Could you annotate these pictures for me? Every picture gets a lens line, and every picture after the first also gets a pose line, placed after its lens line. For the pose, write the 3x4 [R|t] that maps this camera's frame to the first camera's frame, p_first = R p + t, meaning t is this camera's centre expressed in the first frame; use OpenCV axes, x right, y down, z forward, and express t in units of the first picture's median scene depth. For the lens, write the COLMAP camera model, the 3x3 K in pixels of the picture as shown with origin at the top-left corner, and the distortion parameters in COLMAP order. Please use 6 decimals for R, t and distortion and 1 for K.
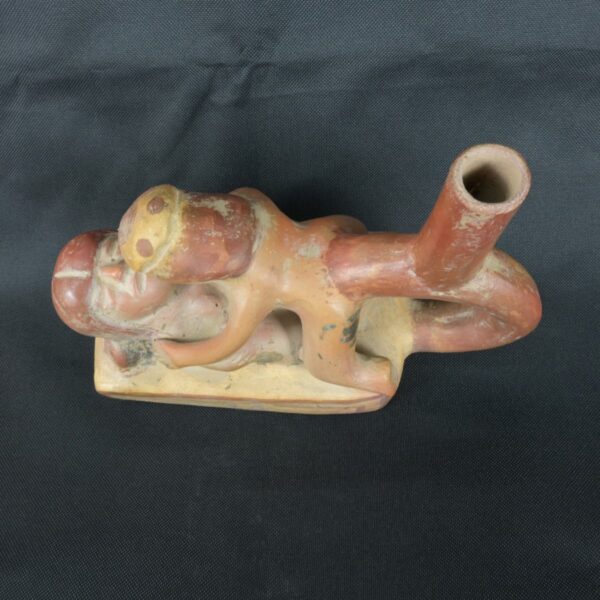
lens RADIAL K [[613.5, 0, 300.0], [0, 613.5, 300.0], [0, 0, 1]] dist [-0.000424, -0.003661]
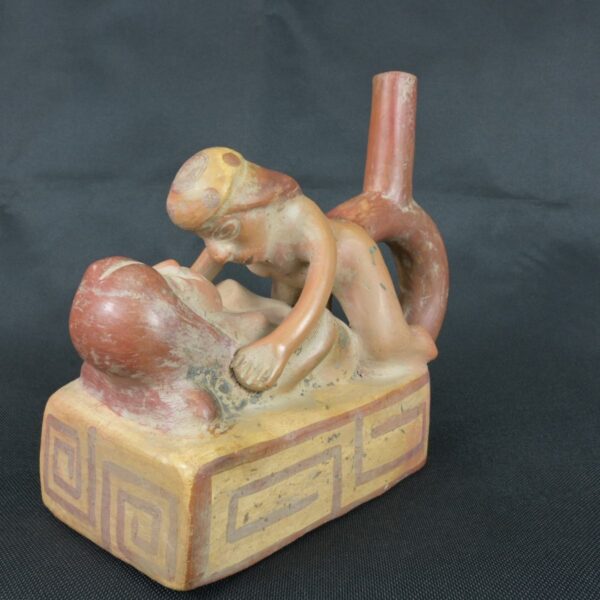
lens RADIAL K [[613.5, 0, 300.0], [0, 613.5, 300.0], [0, 0, 1]] dist [-0.000424, -0.003661]
pose [[0.619649, -0.044245, 0.783631, -0.924834], [0.726864, 0.409064, -0.551665, 0.610430], [-0.296147, 0.911432, 0.285637, 0.834324]]
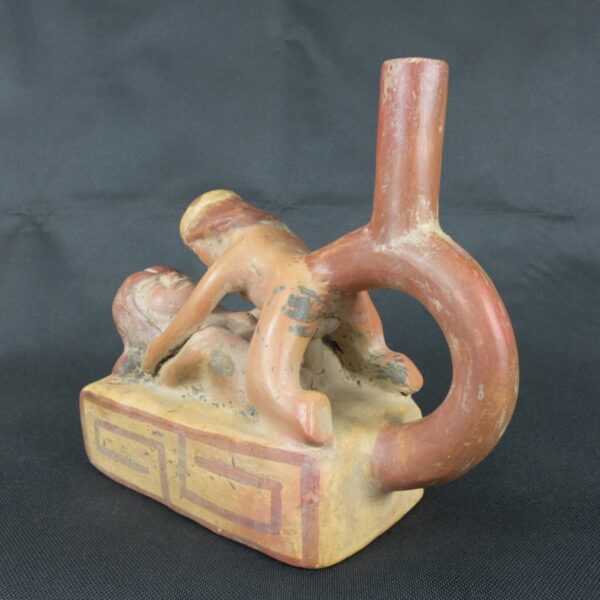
lens RADIAL K [[613.5, 0, 300.0], [0, 613.5, 300.0], [0, 0, 1]] dist [-0.000424, -0.003661]
pose [[0.809574, 0.149133, -0.567758, 0.658166], [-0.570391, 0.428413, -0.700797, 0.747903], [0.138723, 0.891191, 0.431896, 0.612924]]
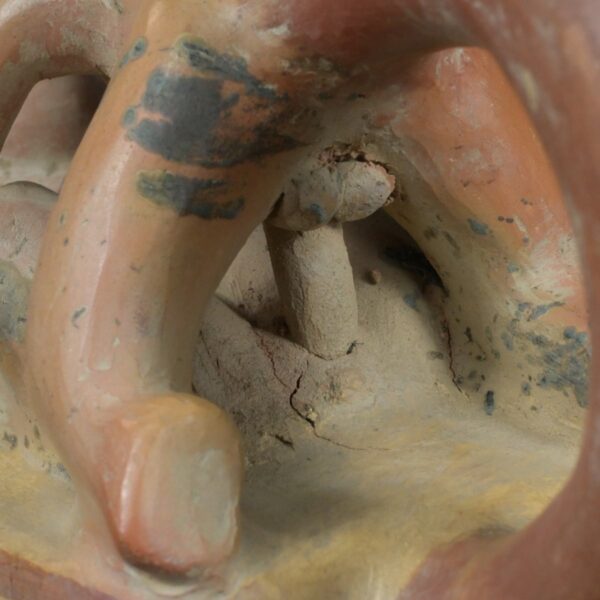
lens RADIAL K [[1948.0, 0, 300.0], [0, 1948.0, 300.0], [0, 0, 1]] dist [0.038829, -0.220398]
pose [[0.567445, 0.203735, -0.797808, 0.883541], [-0.783083, 0.433034, -0.446388, 0.461026], [0.254533, 0.878051, 0.405265, 0.771864]]
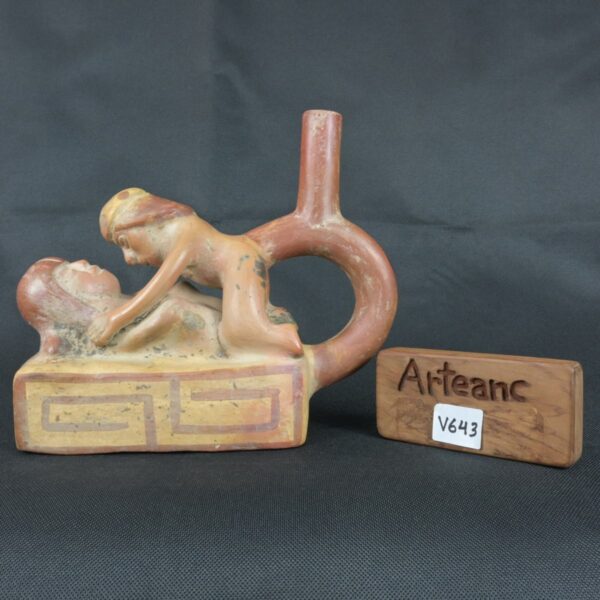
lens RADIAL K [[613.5, 0, 300.0], [0, 613.5, 300.0], [0, 0, 1]] dist [-0.000424, -0.003661]
pose [[0.986512, 0.048492, 0.156342, -0.040976], [0.125852, 0.386039, -0.913857, 1.388440], [-0.104669, 0.921207, 0.374729, 0.579960]]
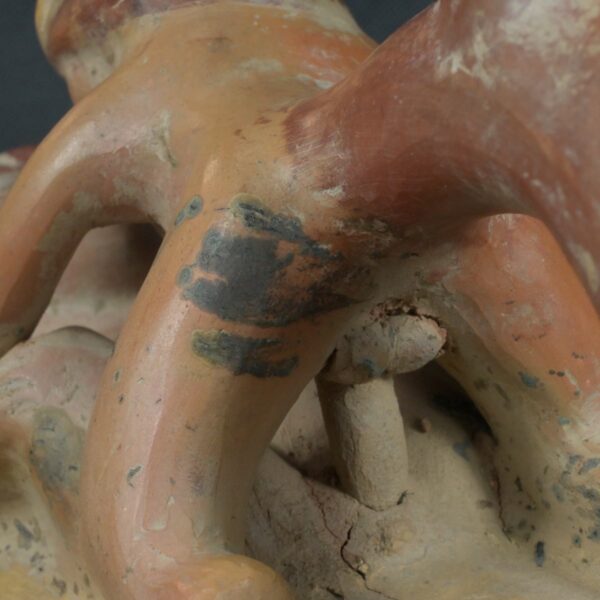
lens RADIAL K [[1948.0, 0, 300.0], [0, 1948.0, 300.0], [0, 0, 1]] dist [0.038829, -0.220398]
pose [[0.557206, 0.173087, -0.812135, 0.871920], [-0.789764, 0.412585, -0.453924, 0.458455], [0.256506, 0.894323, 0.366593, 0.731712]]
